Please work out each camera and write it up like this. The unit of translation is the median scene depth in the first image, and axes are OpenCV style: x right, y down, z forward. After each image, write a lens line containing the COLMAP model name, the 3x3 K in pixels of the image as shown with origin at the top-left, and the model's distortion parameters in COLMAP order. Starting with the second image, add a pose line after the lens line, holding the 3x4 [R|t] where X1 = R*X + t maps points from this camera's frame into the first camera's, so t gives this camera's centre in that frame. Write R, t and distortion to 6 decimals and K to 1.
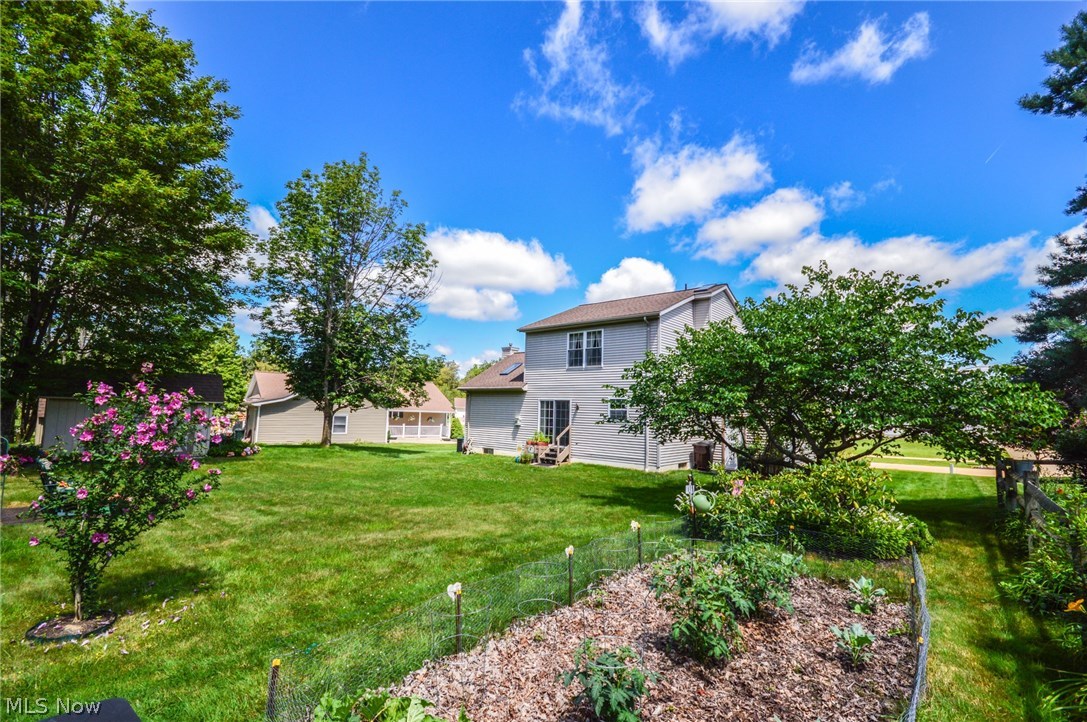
lens RADIAL K [[489.5, 0, 543.5], [0, 489.5, 361.0], [0, 0, 1]] dist [-0.001037, 0.000020]
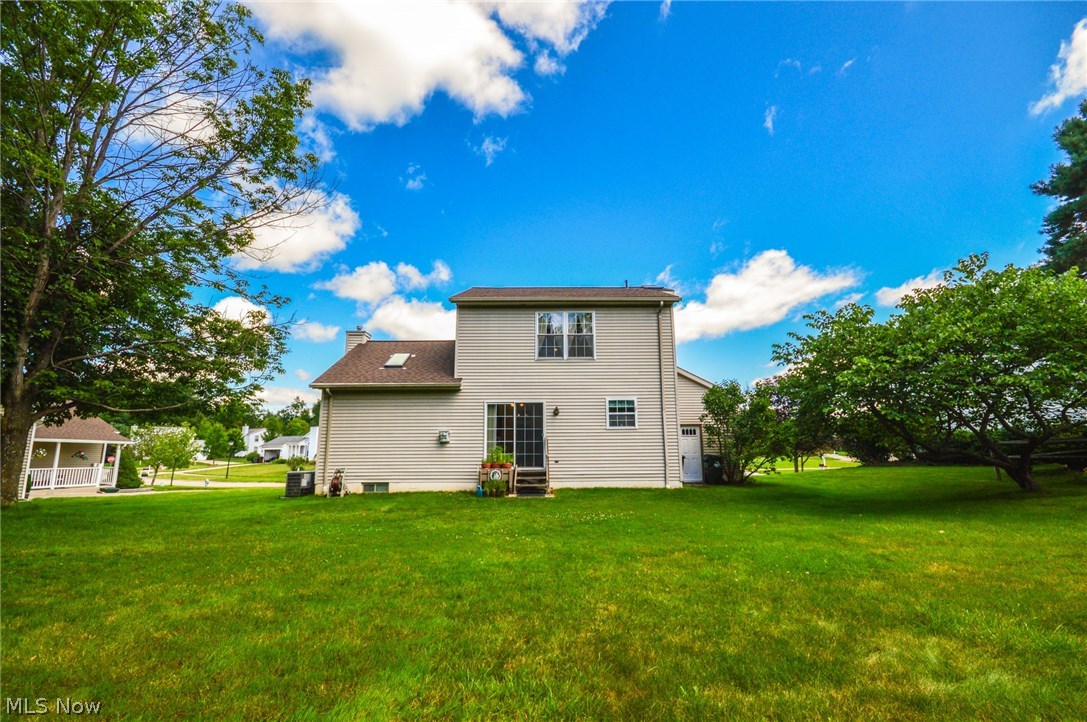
lens RADIAL K [[489.5, 0, 543.5], [0, 489.5, 361.0], [0, 0, 1]] dist [-0.001037, 0.000020]
pose [[0.749392, 0.091745, 0.655740, -0.424711], [-0.040995, 0.994883, -0.092345, 0.084835], [-0.660857, 0.042321, 0.749318, 0.446600]]
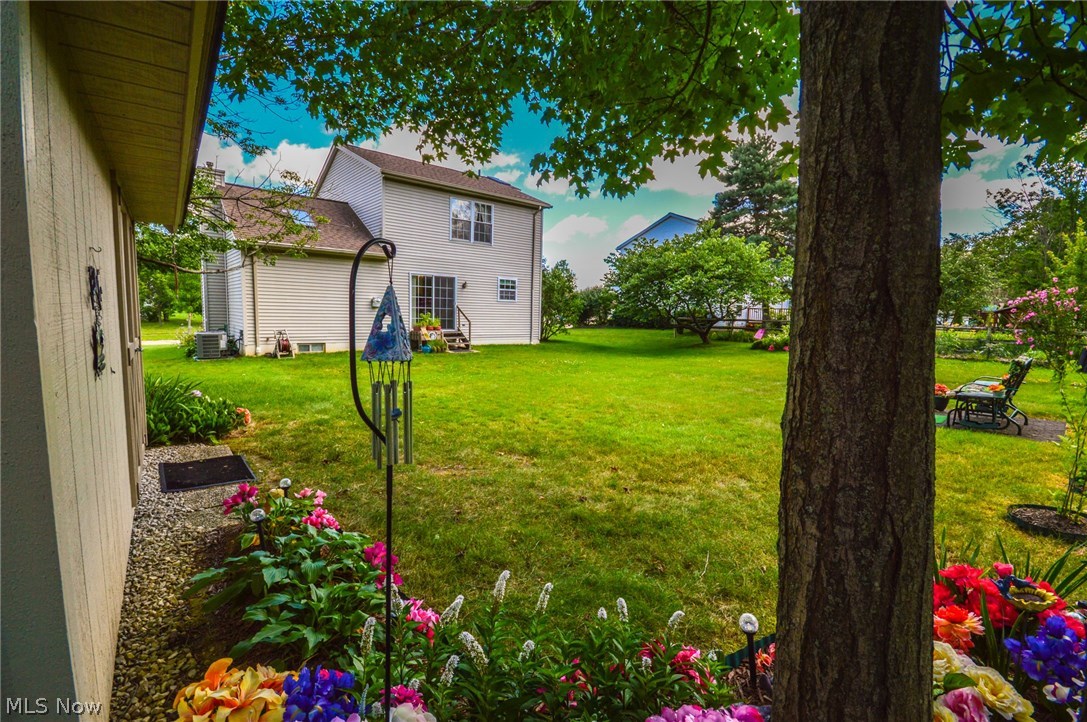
lens RADIAL K [[489.5, 0, 543.5], [0, 489.5, 361.0], [0, 0, 1]] dist [-0.001037, 0.000020]
pose [[0.156858, -0.120316, 0.980265, -0.799089], [-0.122323, 0.982542, 0.140169, 0.084273], [-0.980017, -0.141895, 0.139402, 0.691764]]
